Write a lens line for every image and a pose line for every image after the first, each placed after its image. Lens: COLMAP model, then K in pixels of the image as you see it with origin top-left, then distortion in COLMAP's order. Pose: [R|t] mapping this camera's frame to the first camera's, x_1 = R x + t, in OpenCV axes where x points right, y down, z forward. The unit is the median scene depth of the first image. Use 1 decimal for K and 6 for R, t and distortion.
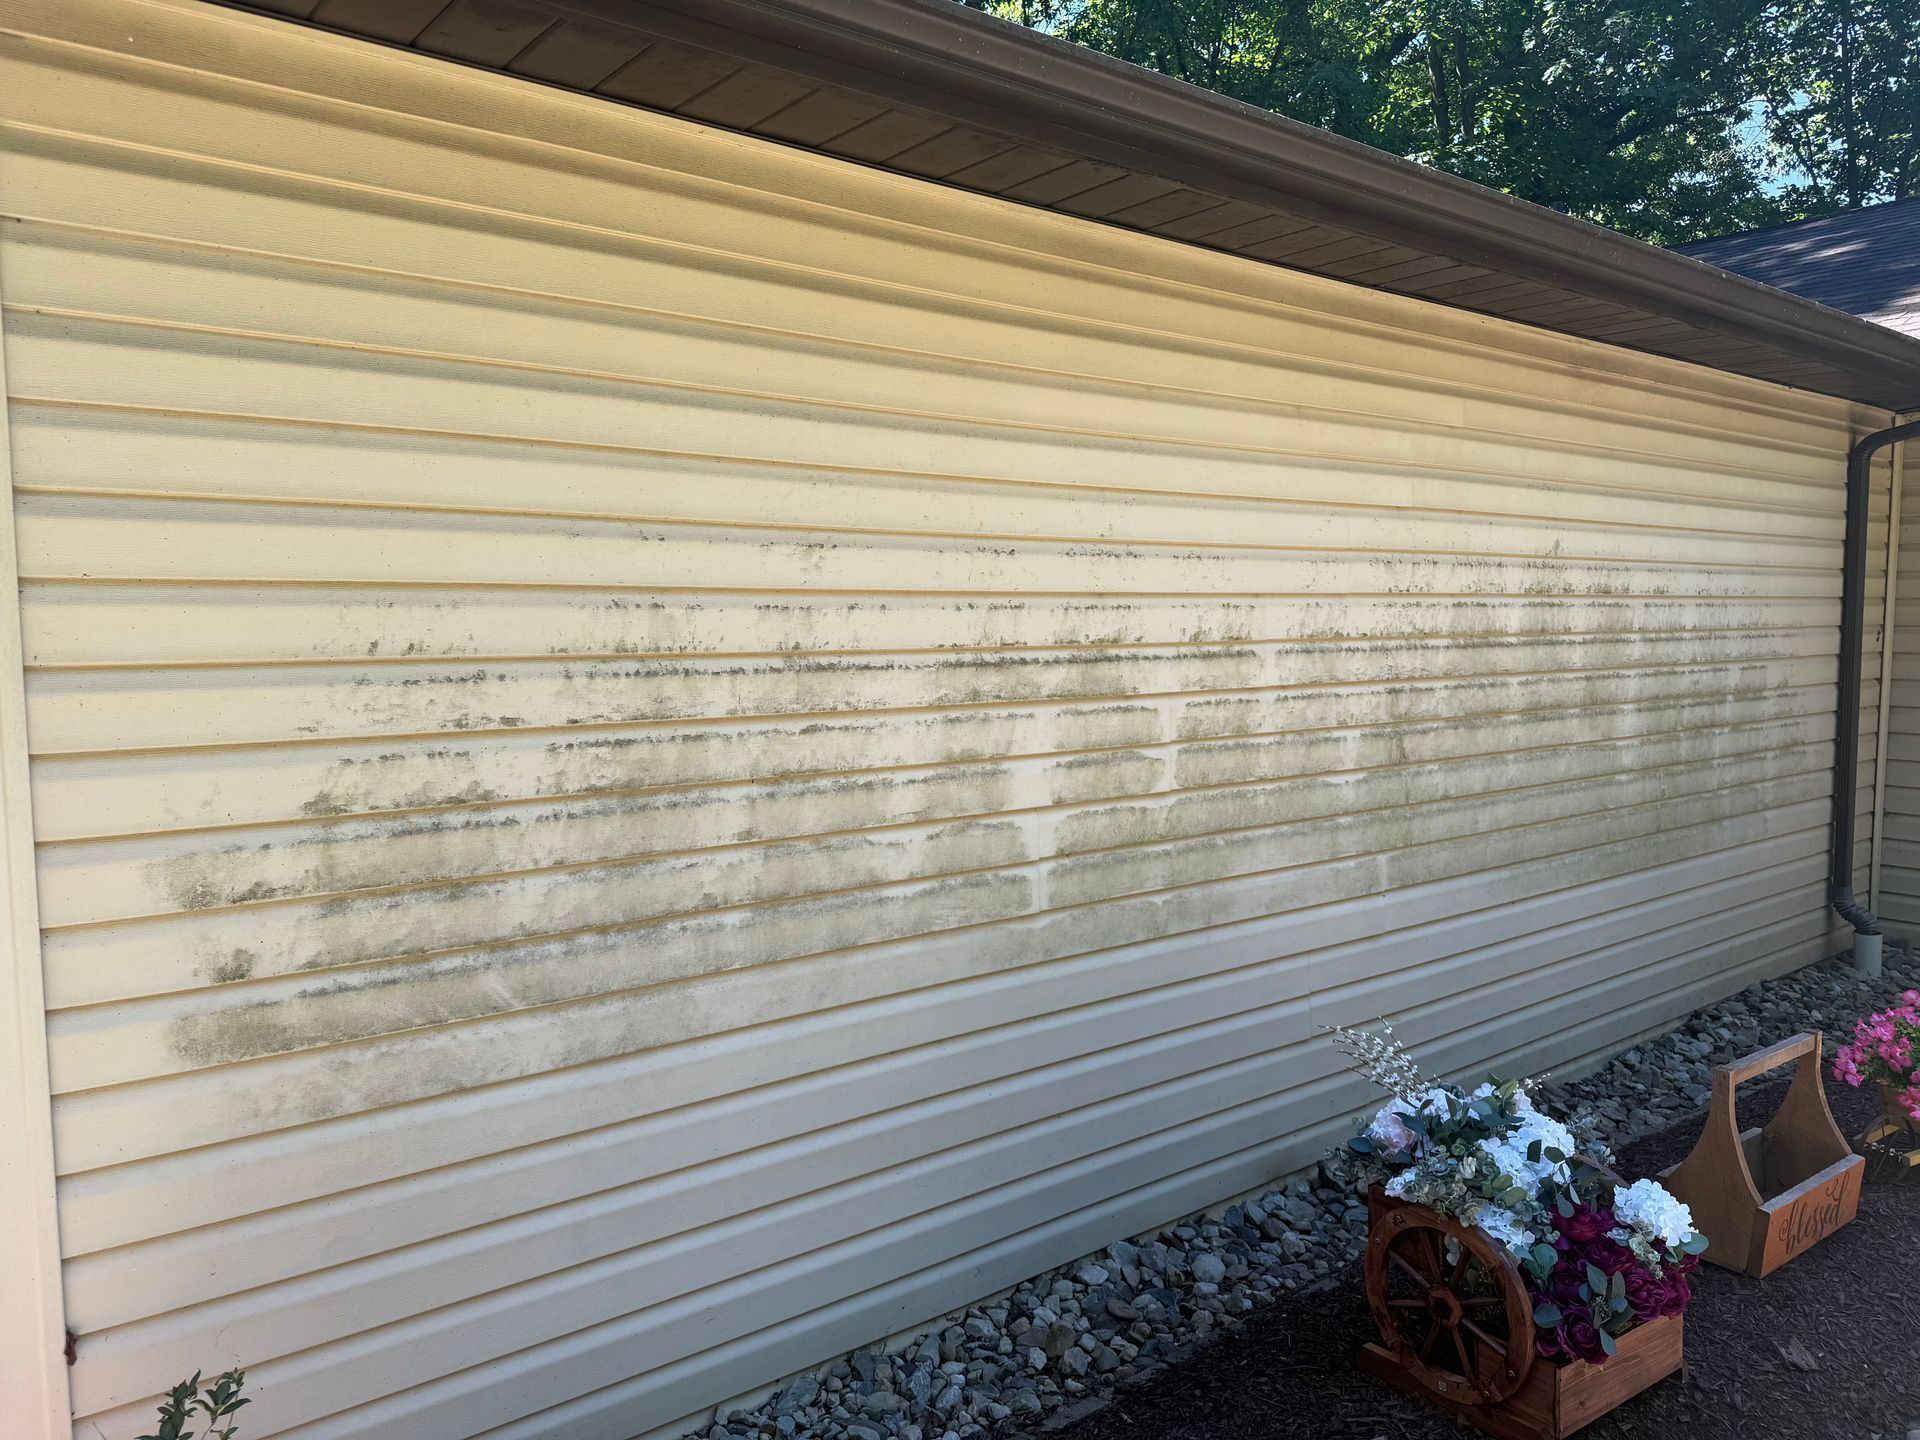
lens RADIAL K [[1334.6, 0, 960.0], [0, 1334.6, 720.0], [0, 0, 1]] dist [0.009156, -0.003148]
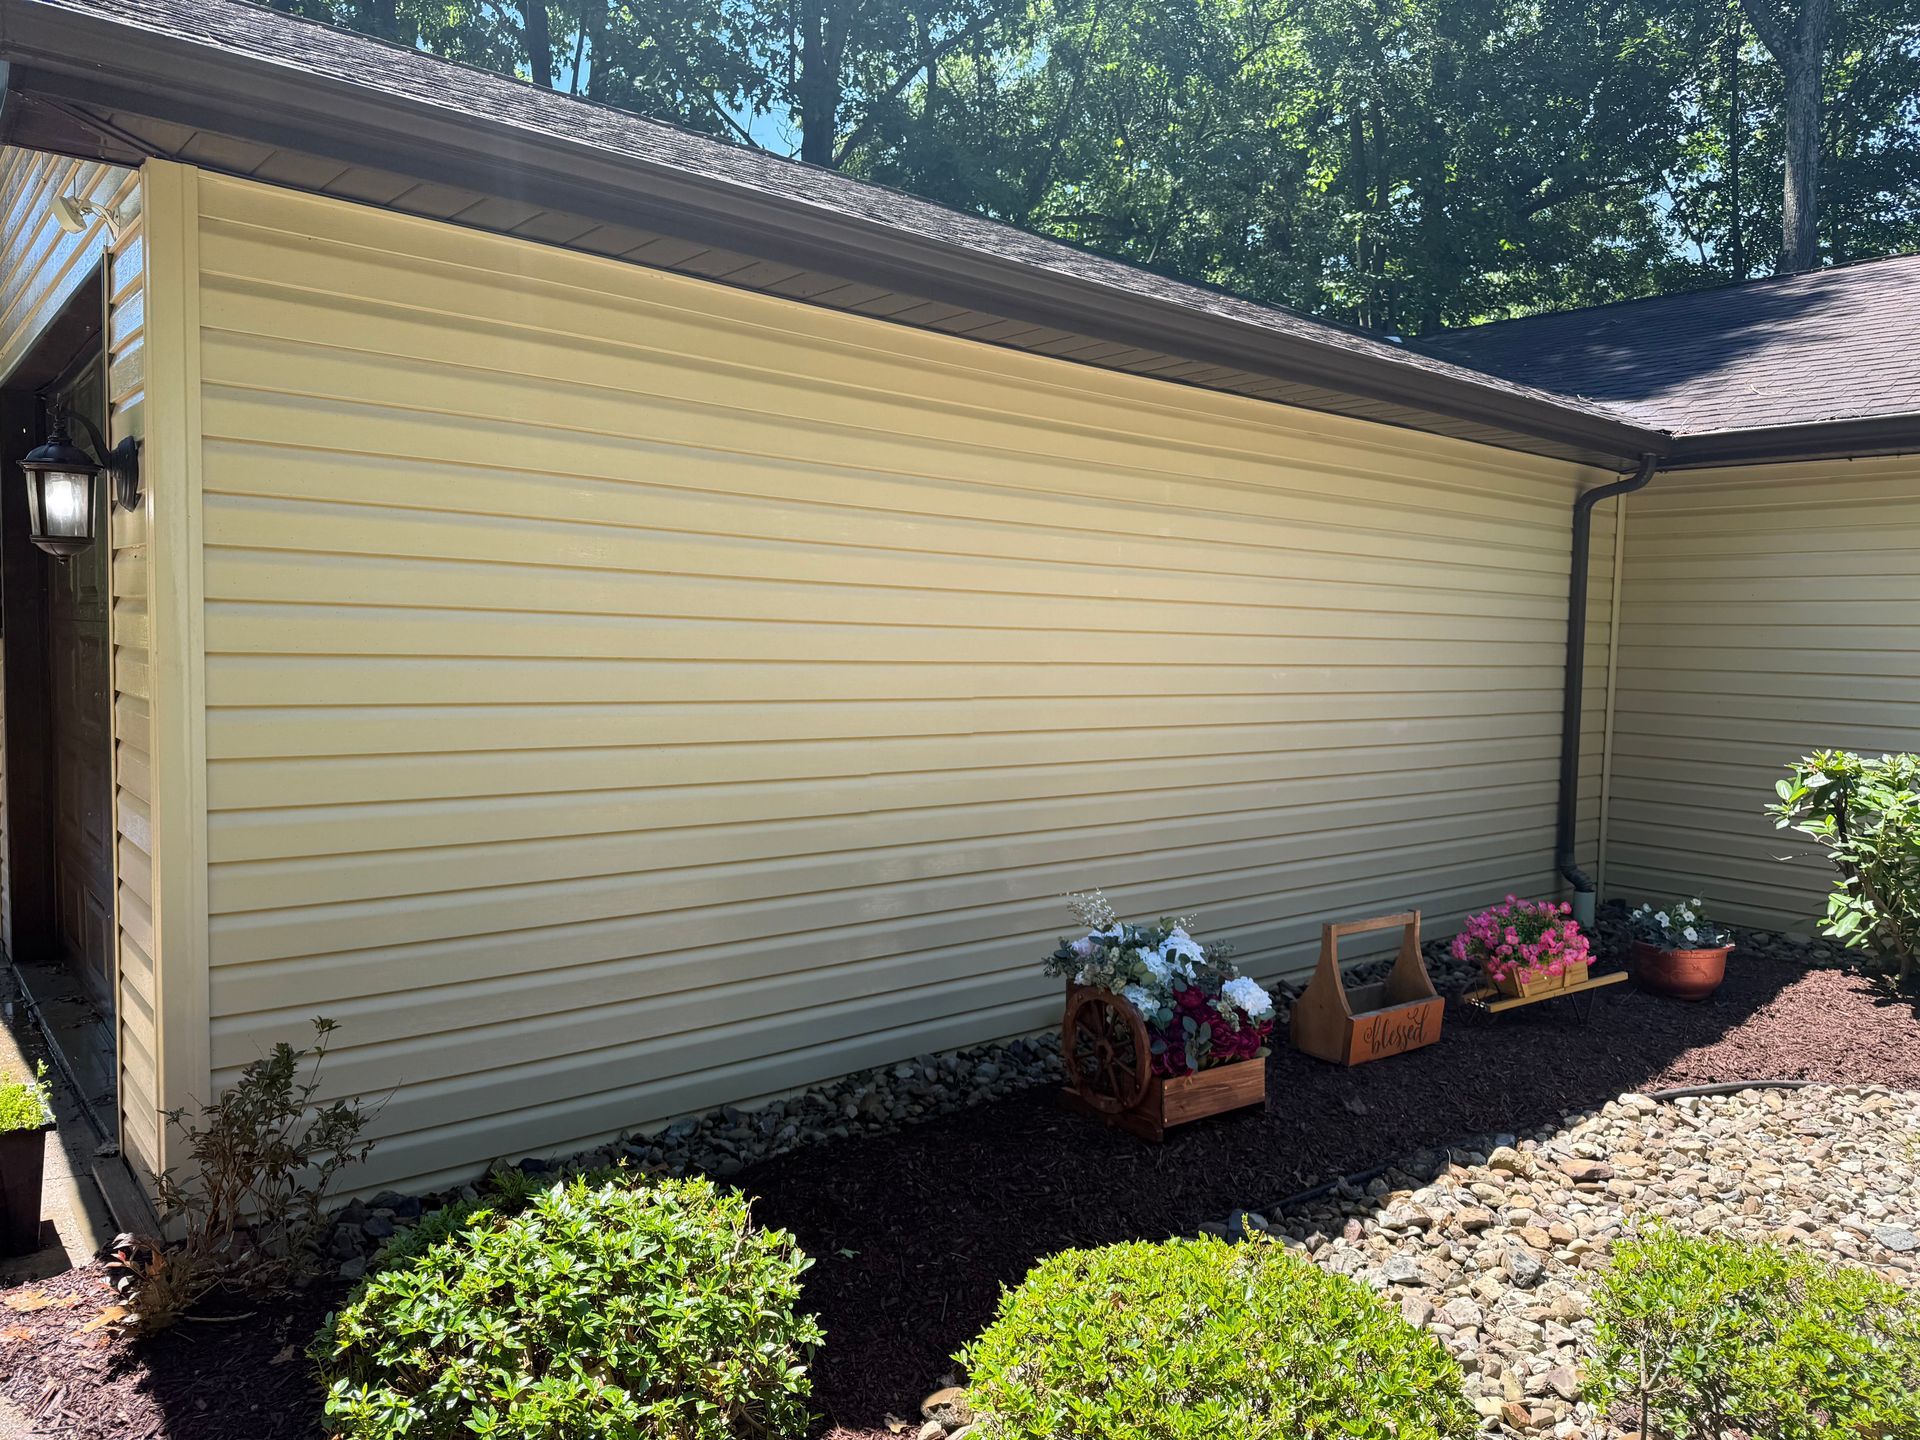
lens RADIAL K [[1334.6, 0, 960.0], [0, 1334.6, 720.0], [0, 0, 1]] dist [0.009156, -0.003148]
pose [[0.999177, 0.030598, 0.026647, 0.124881], [-0.030181, 0.999418, -0.015915, 0.076635], [-0.027119, 0.015097, 0.999518, -0.450211]]
